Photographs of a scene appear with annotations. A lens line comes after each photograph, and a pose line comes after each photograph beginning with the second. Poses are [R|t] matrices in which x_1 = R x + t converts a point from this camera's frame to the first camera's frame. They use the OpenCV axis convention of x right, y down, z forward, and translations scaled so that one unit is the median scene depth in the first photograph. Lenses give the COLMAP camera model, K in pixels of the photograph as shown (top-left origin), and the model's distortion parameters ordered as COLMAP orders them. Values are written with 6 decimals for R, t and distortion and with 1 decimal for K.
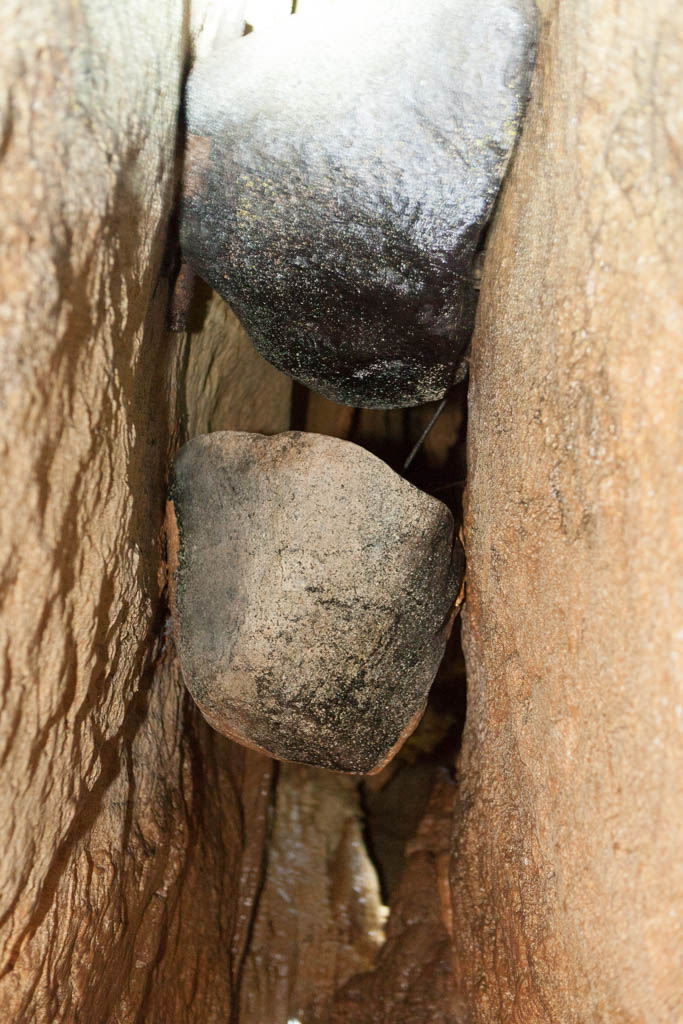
lens RADIAL K [[1119.2, 0, 343.3], [0, 1119.2, 512.0], [0, 0, 1]] dist [-0.022388, 0.000000]
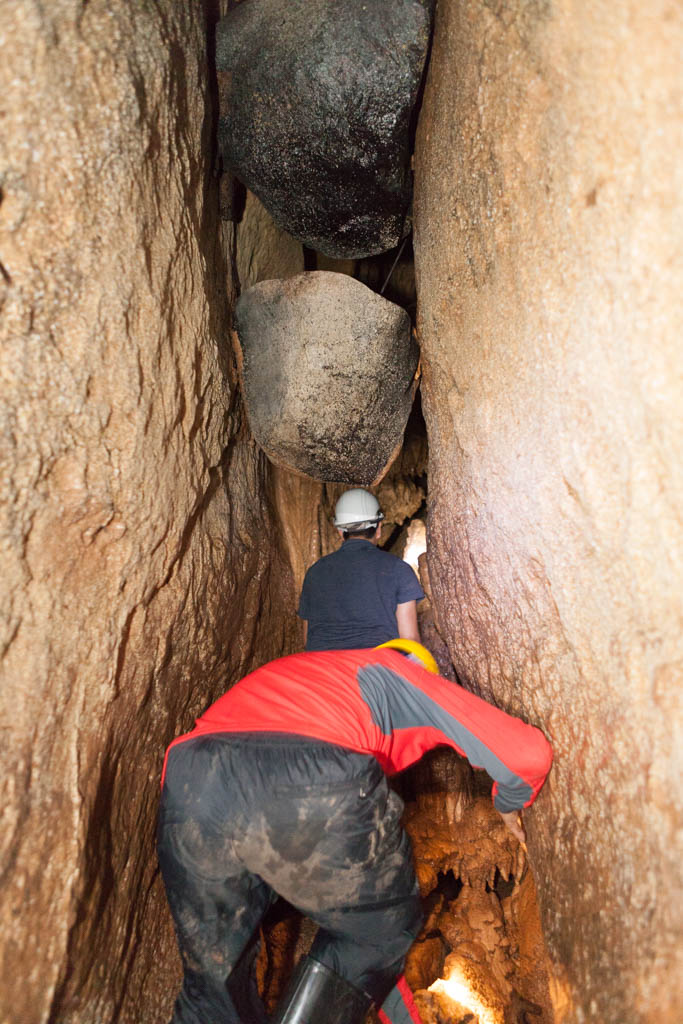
lens RADIAL K [[683.4, 0, 340.8], [0, 683.4, 512.3], [0, 0, 1]] dist [-0.021885, 0.013616]
pose [[0.995395, -0.092196, -0.026246, 0.000023], [0.094966, 0.985723, 0.139040, 0.148408], [0.013052, -0.140892, 0.989939, -0.013150]]
